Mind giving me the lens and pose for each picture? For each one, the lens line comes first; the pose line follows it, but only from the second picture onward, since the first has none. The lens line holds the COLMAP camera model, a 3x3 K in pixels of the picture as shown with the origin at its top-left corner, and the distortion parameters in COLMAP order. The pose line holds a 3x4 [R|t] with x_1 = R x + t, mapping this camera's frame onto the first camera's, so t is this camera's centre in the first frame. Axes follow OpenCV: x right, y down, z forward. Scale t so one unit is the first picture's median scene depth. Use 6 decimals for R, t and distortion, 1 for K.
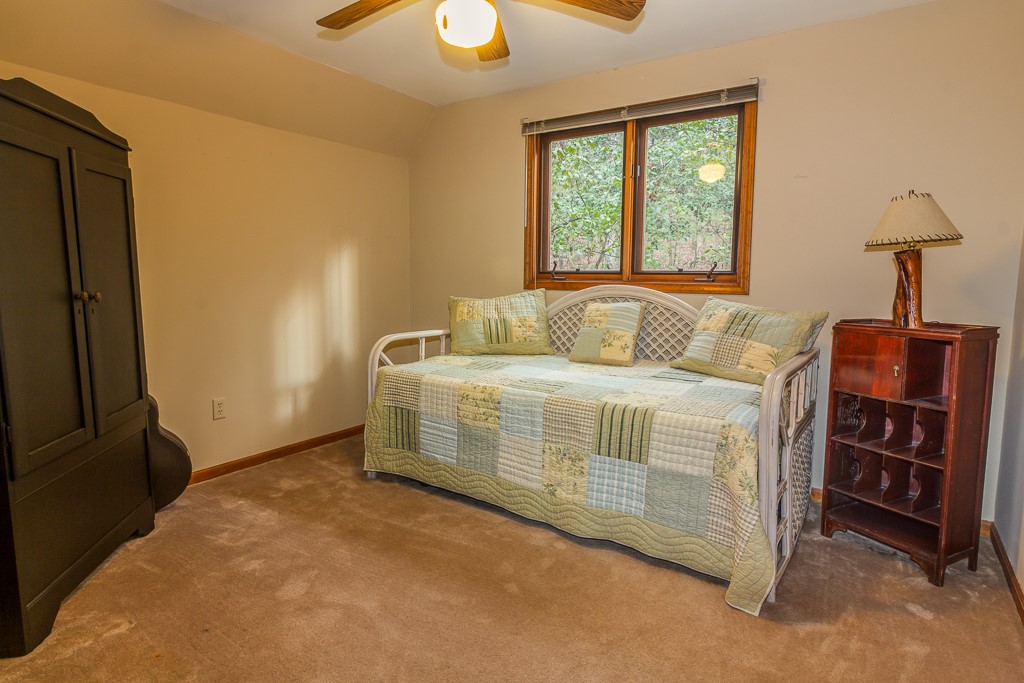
lens RADIAL K [[546.3, 0, 510.5], [0, 546.3, 336.3], [0, 0, 1]] dist [0.000250, 0.000916]
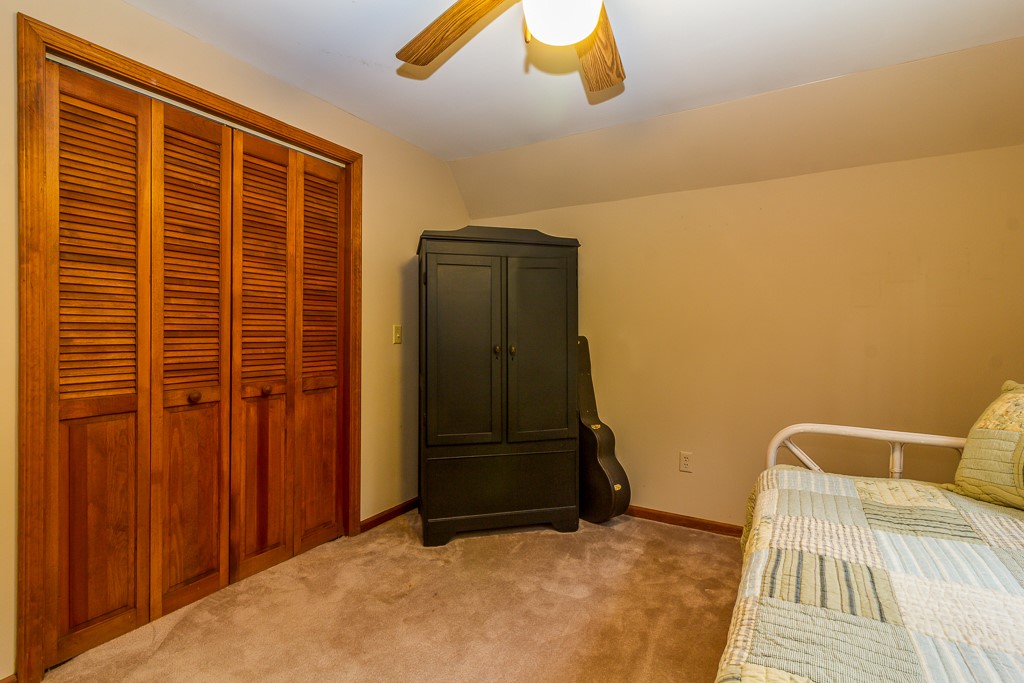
lens RADIAL K [[464.7, 0, 512.0], [0, 464.7, 341.5], [0, 0, 1]] dist [-0.000036, -0.000062]
pose [[0.069417, 0.010243, -0.997535, 0.409127], [-0.118889, 0.992906, 0.001922, -0.073958], [0.990478, 0.118463, 0.070142, 0.683386]]
